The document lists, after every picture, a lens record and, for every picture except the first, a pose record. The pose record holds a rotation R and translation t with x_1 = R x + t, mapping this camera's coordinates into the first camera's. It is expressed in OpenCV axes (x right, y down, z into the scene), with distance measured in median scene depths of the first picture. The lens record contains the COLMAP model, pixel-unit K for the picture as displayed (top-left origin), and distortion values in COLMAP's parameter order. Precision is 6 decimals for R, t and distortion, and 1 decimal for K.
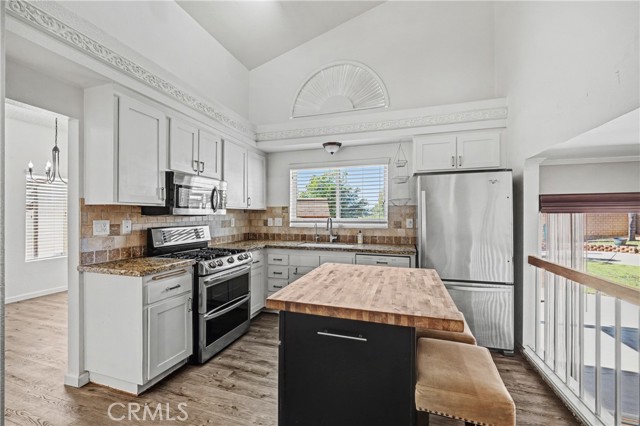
lens RADIAL K [[266.0, 0, 320.3], [0, 266.0, 213.1], [0, 0, 1]] dist [0.000642, -0.000509]
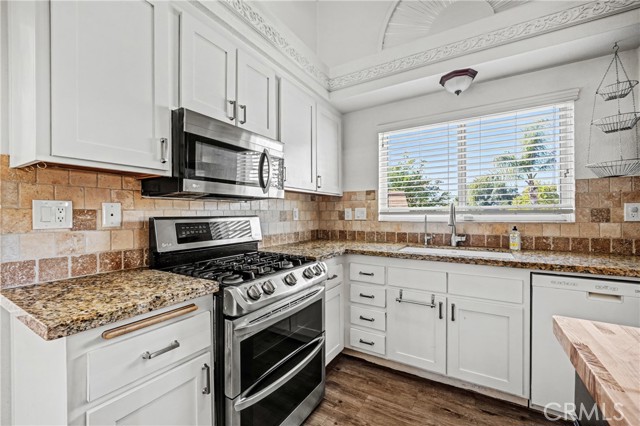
lens RADIAL K [[266.0, 0, 319.9], [0, 266.0, 214.3], [0, 0, 1]] dist [0.000642, -0.000509]
pose [[0.971855, -0.007207, -0.235471, -0.132426], [0.009082, 0.999935, 0.006876, 0.038669], [0.235407, -0.008821, 0.971857, 0.429276]]
